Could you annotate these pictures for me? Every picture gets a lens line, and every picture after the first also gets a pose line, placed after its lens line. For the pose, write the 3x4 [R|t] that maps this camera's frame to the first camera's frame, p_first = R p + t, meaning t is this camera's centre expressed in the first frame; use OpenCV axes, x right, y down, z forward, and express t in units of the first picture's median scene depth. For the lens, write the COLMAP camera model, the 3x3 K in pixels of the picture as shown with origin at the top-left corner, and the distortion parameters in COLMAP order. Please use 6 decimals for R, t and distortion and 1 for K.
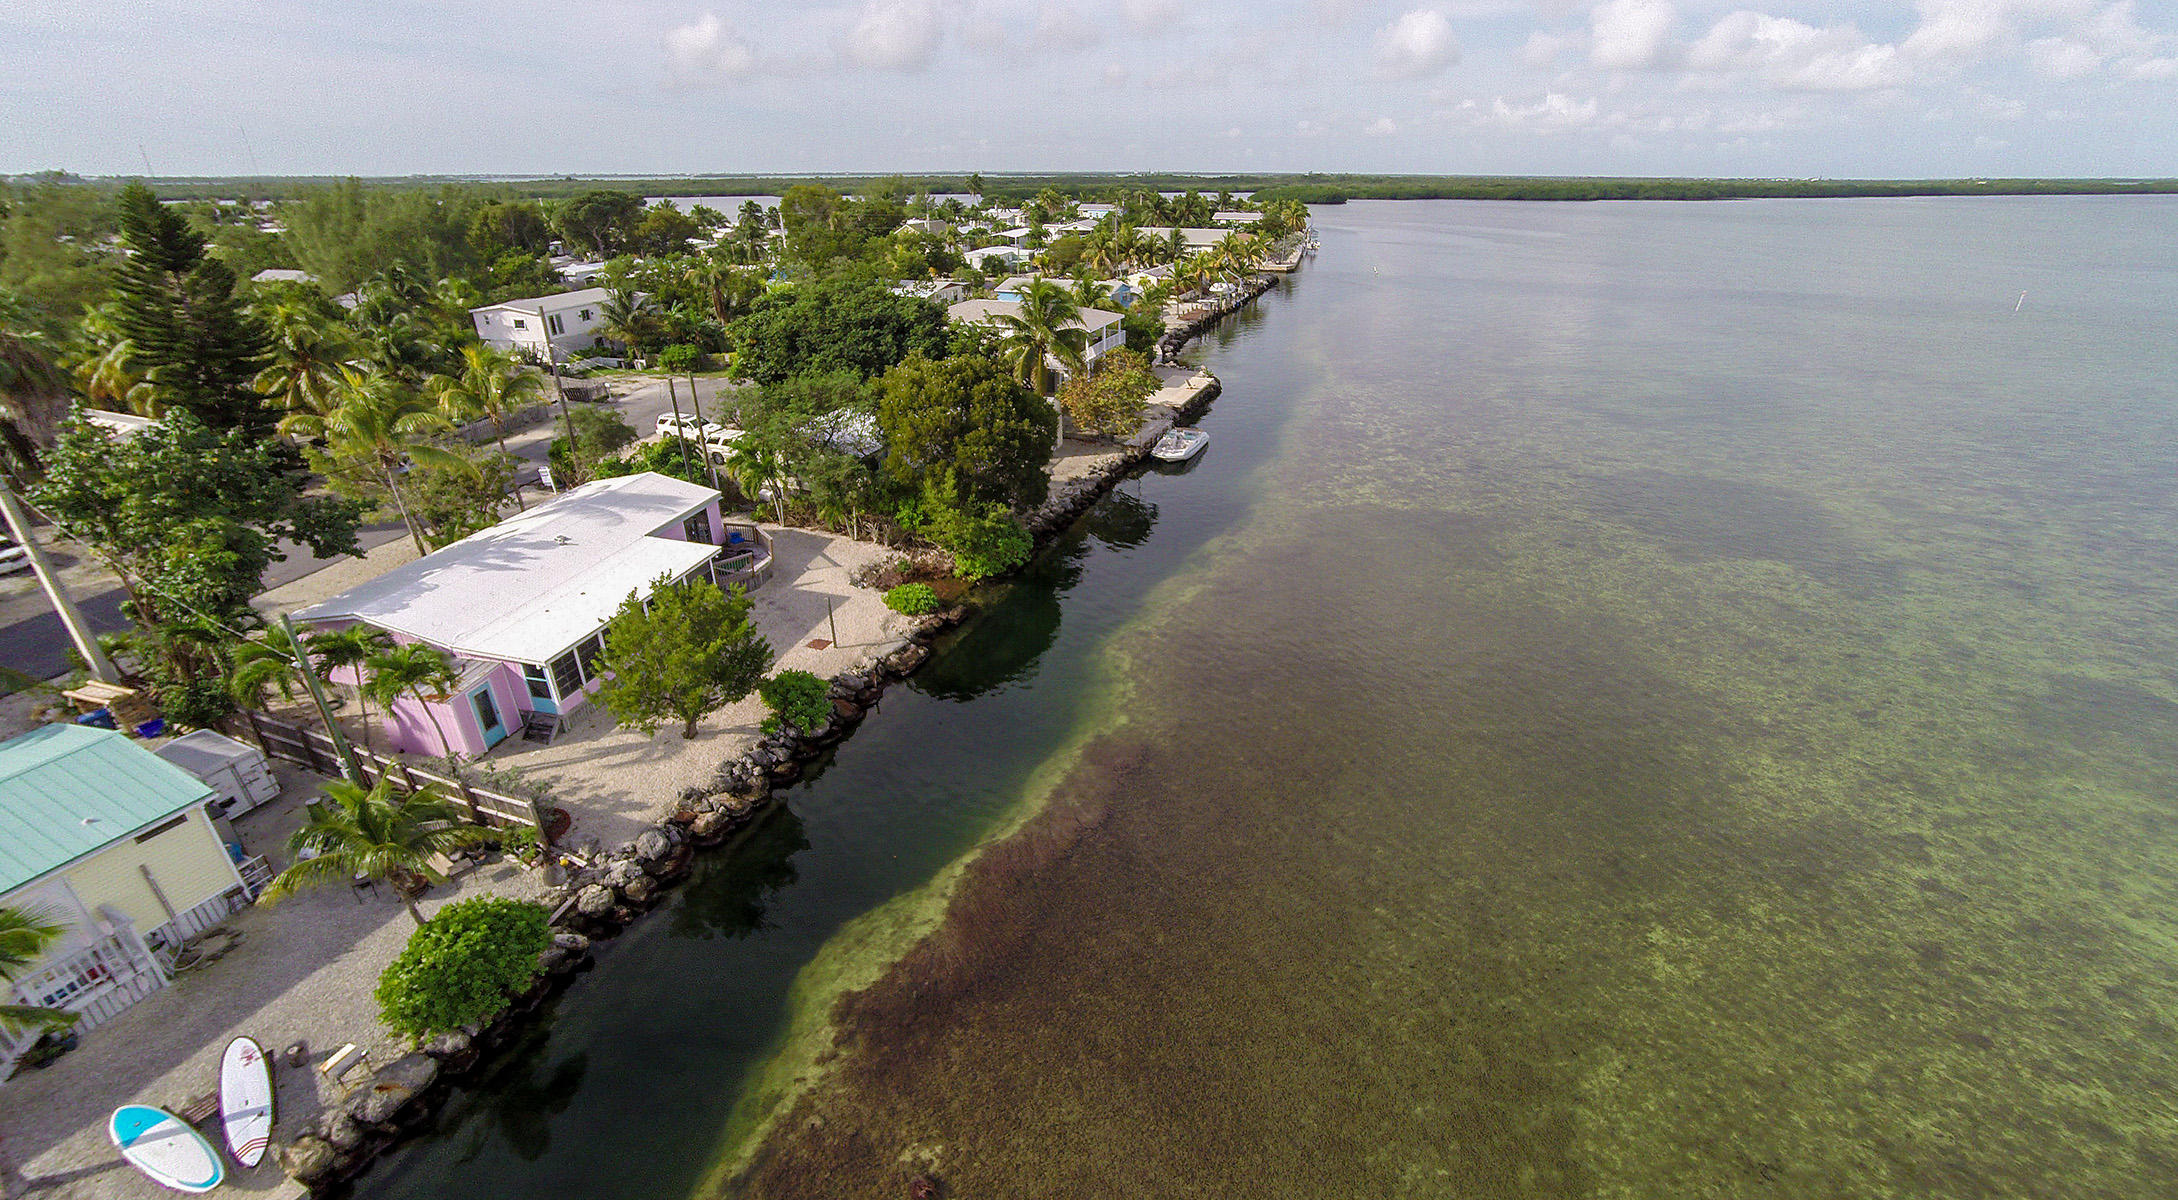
lens RADIAL K [[888.7, 0, 1095.6], [0, 888.7, 601.1], [0, 0, 1]] dist [-0.048948, 0.018204]
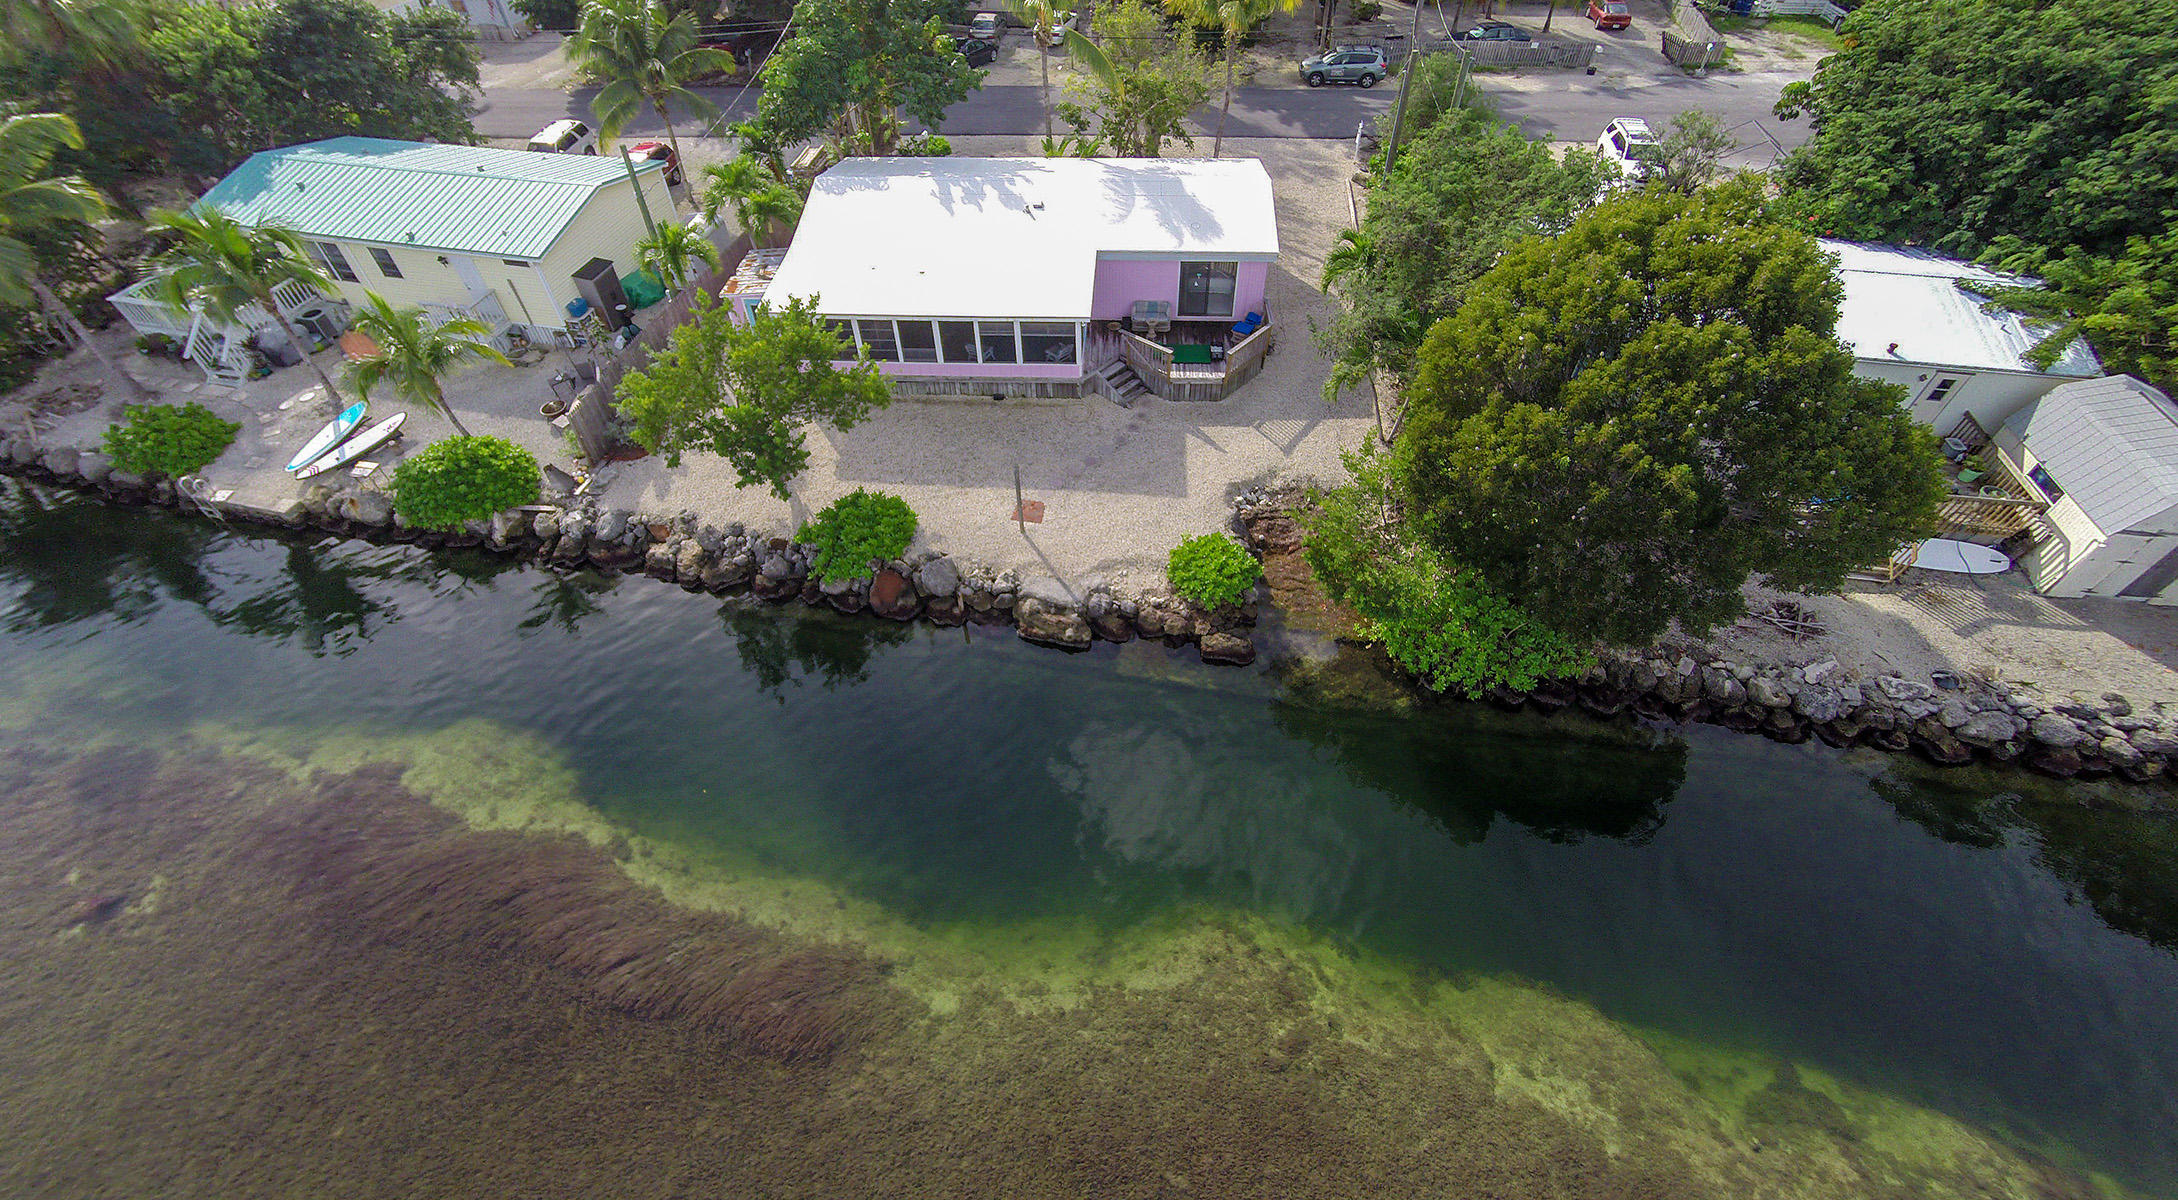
lens RADIAL K [[888.7, 0, 1092.4], [0, 888.7, 588.9], [0, 0, 1]] dist [-0.048948, 0.018204]
pose [[0.159158, 0.720145, -0.675323, 0.213536], [-0.418522, 0.668751, 0.614501, -0.371023], [0.894152, 0.184835, 0.407833, 0.813309]]
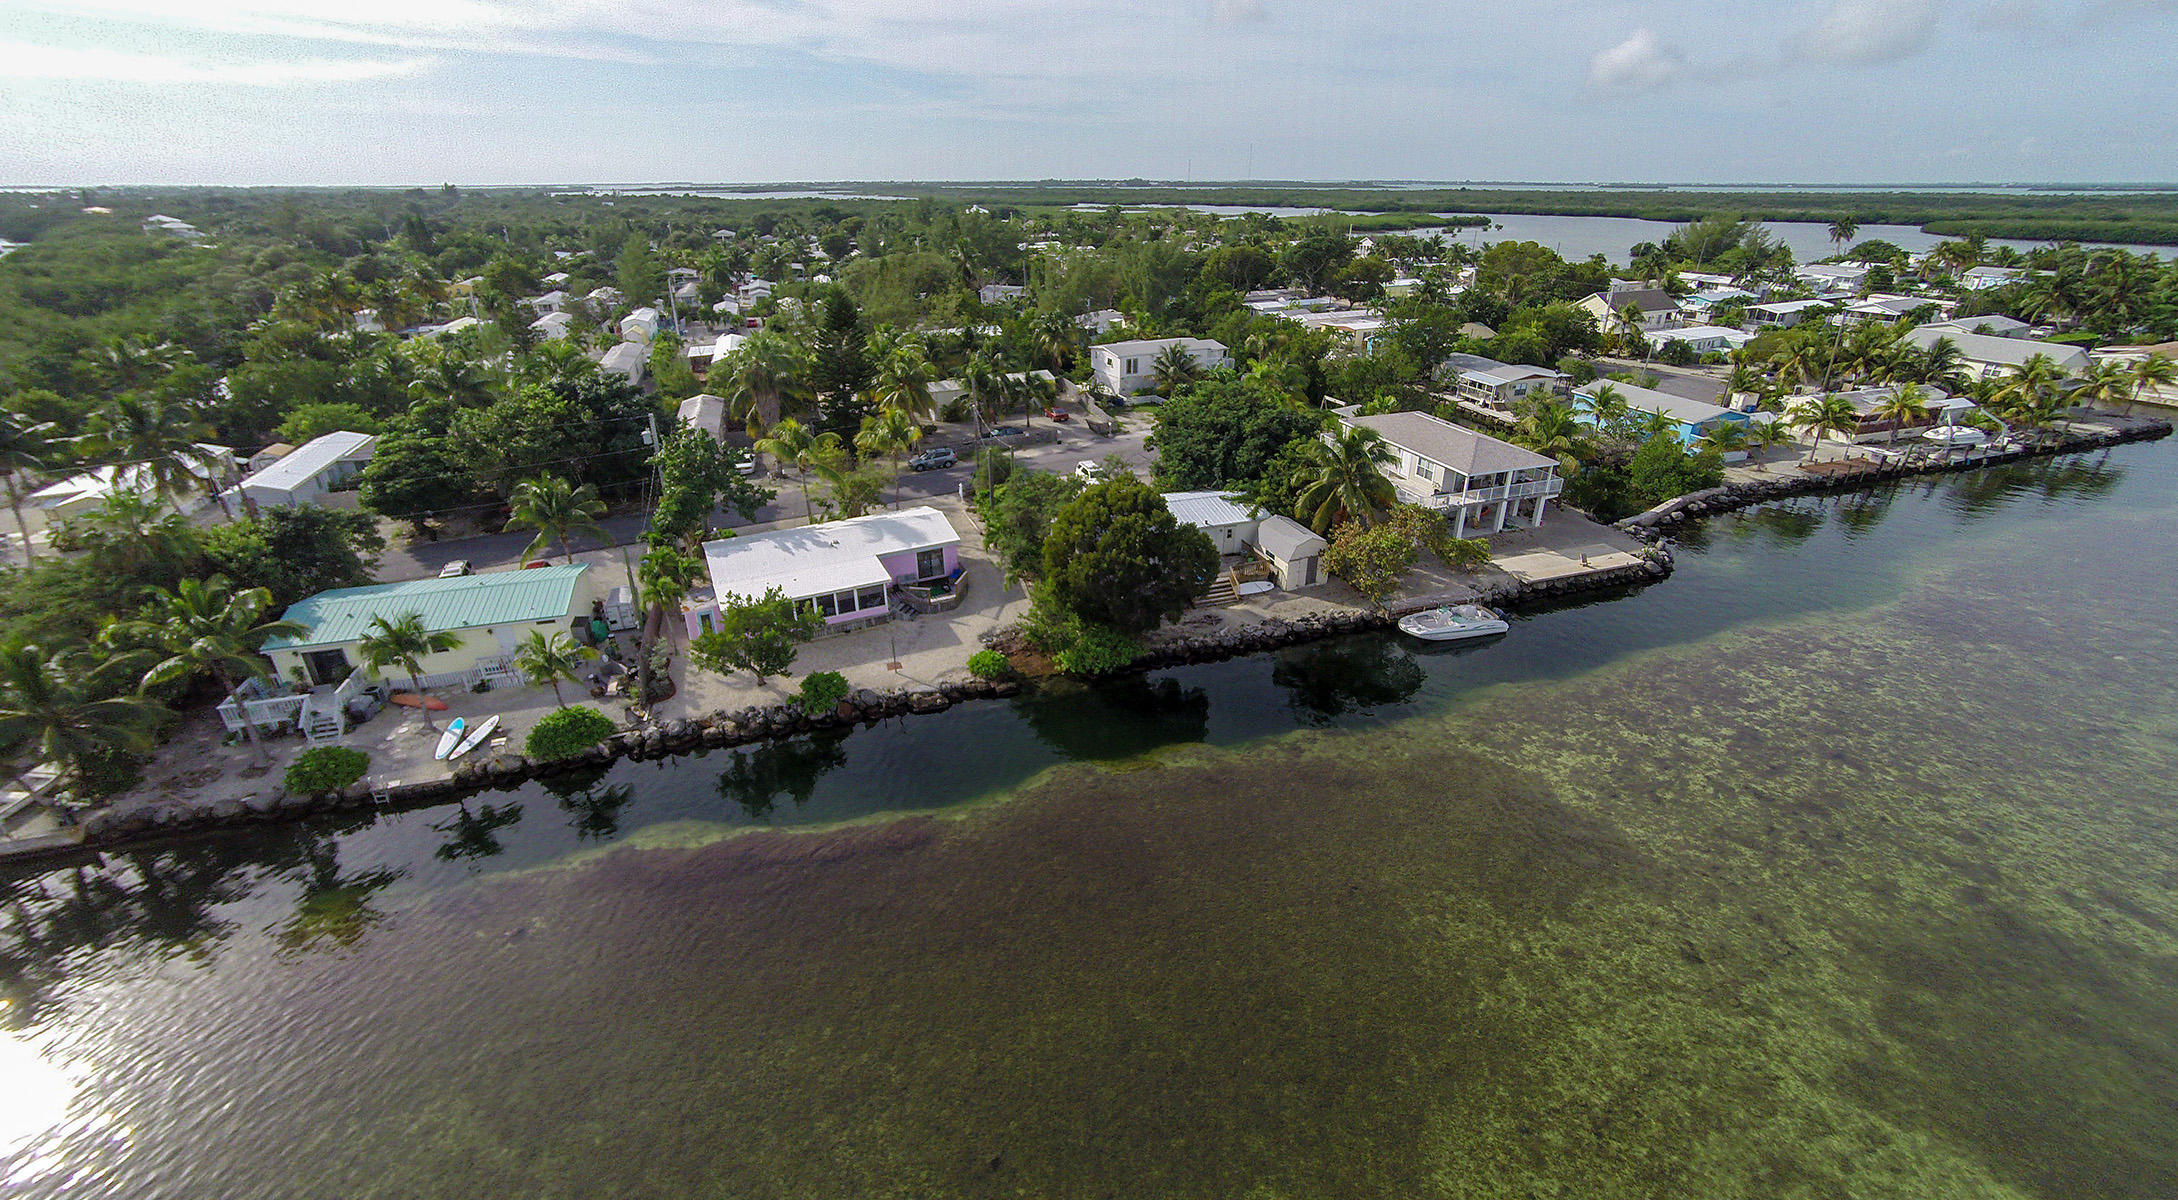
lens RADIAL K [[888.7, 0, 1094.7], [0, 888.7, 607.7], [0, 0, 1]] dist [-0.048948, 0.018204]
pose [[0.630056, 0.337005, -0.699612, 0.890467], [-0.336125, 0.930507, 0.145520, -0.368483], [0.700035, 0.143472, 0.699548, 0.230673]]
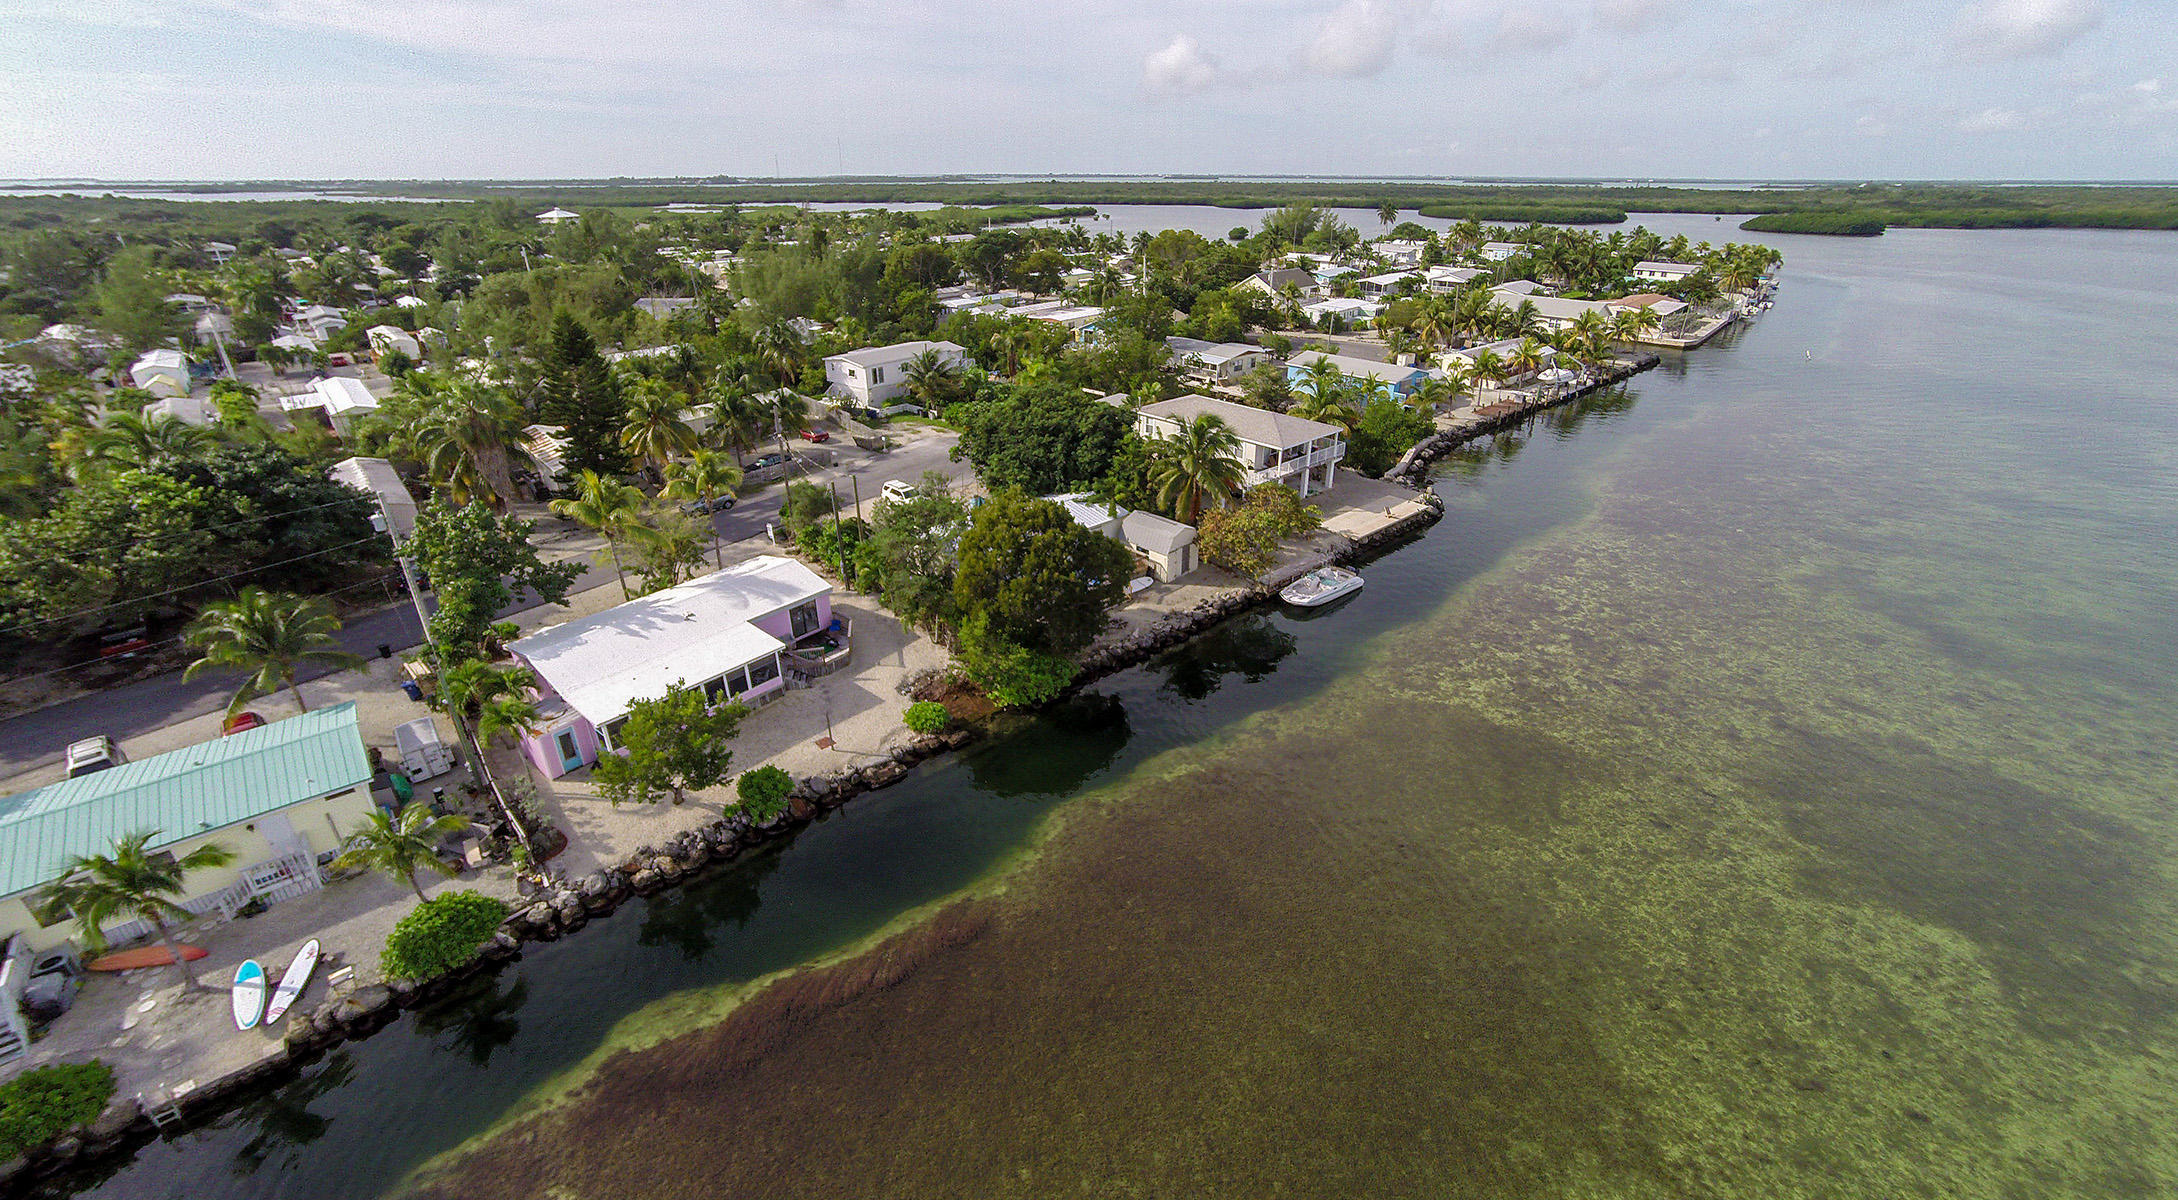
lens RADIAL K [[888.7, 0, 1094.1], [0, 888.7, 610.4], [0, 0, 1]] dist [-0.048948, 0.018204]
pose [[0.890640, 0.202604, -0.407077, 0.503577], [-0.199408, 0.978600, 0.050771, -0.279981], [0.408652, 0.035956, 0.911982, 0.031008]]
